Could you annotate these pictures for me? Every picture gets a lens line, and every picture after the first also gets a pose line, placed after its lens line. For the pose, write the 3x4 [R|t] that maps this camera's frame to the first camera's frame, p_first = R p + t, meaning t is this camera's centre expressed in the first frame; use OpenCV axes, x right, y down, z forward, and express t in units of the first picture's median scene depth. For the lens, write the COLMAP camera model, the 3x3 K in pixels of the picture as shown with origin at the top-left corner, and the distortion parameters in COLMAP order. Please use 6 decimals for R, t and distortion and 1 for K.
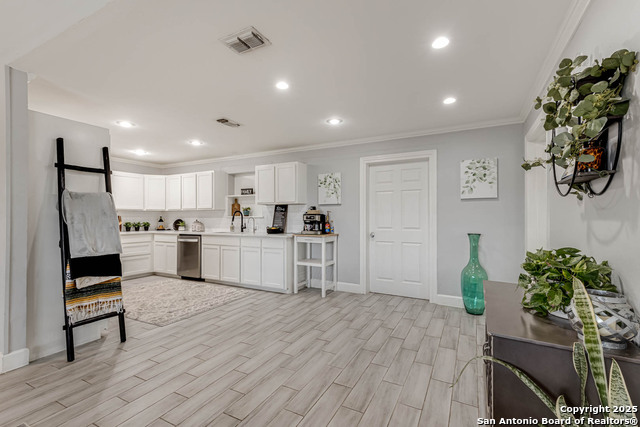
lens RADIAL K [[288.5, 0, 317.3], [0, 288.5, 212.4], [0, 0, 1]] dist [0.027242, -0.000994]
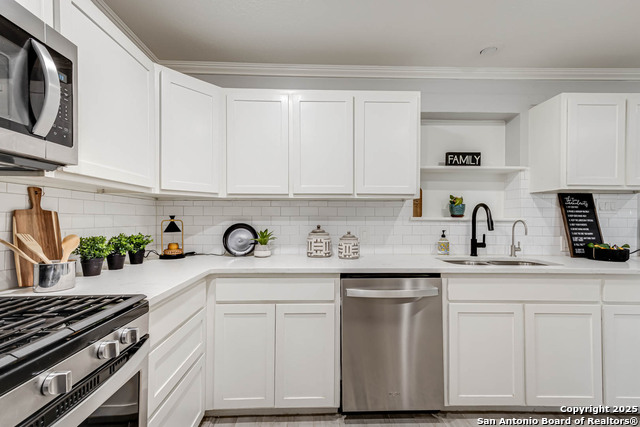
lens RADIAL K [[288.5, 0, 320.5], [0, 288.5, 217.7], [0, 0, 1]] dist [0.027242, -0.000994]
pose [[0.863562, 0.007035, 0.504194, -0.774990], [-0.017524, 0.999717, 0.016066, 0.012886], [-0.503938, -0.022709, 0.863441, 0.889005]]
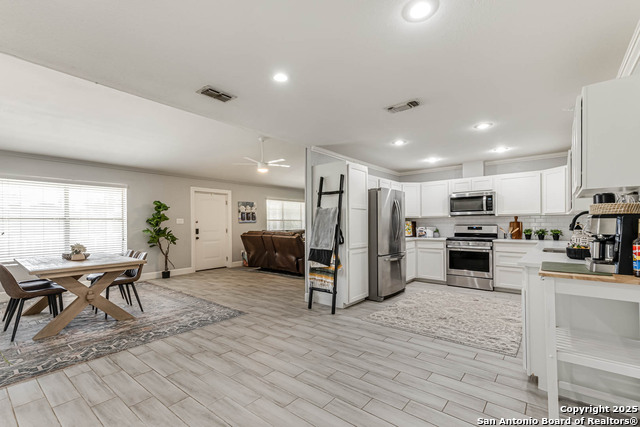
lens RADIAL K [[288.5, 0, 321.7], [0, 288.5, 222.7], [0, 0, 1]] dist [0.027242, -0.000994]
pose [[-0.187024, -0.003029, -0.982351, 0.407661], [0.021389, 0.999746, -0.007155, 0.010846], [0.982123, -0.022350, -0.186911, 0.713716]]
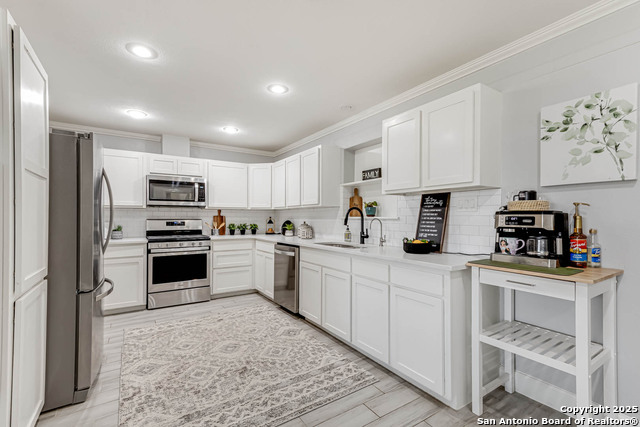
lens RADIAL K [[288.5, 0, 313.9], [0, 288.5, 216.9], [0, 0, 1]] dist [0.027242, -0.000994]
pose [[0.870023, 0.002968, -0.493003, -0.068381], [0.003612, 0.999917, 0.012394, 0.007473], [0.492999, -0.012564, 0.869939, 0.524965]]
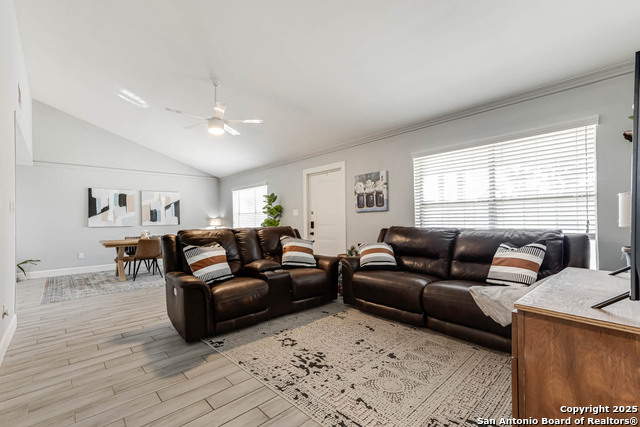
lens RADIAL K [[288.5, 0, 322.2], [0, 288.5, 216.7], [0, 0, 1]] dist [0.027242, -0.000994]
pose [[-0.939048, 0.016329, 0.343399, -1.436104], [0.008962, 0.999695, -0.023030, 0.025257], [-0.343670, -0.018549, -0.938907, 0.886132]]
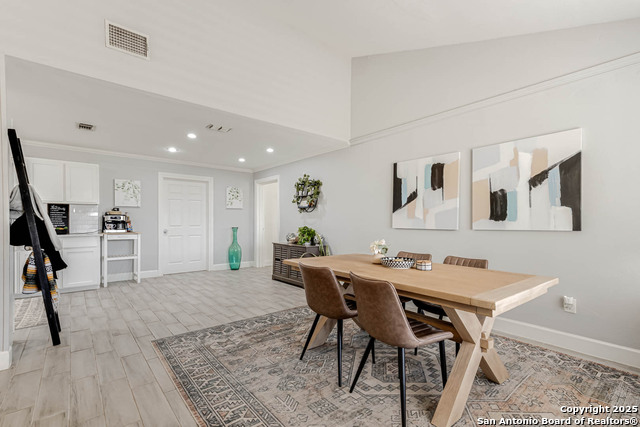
lens RADIAL K [[288.5, 0, 317.4], [0, 288.5, 219.2], [0, 0, 1]] dist [0.027242, -0.000994]
pose [[0.383119, 0.008389, 0.923661, -0.757993], [-0.017565, 0.999844, -0.001795, 0.011678], [-0.923532, -0.015537, 0.383206, -0.157511]]
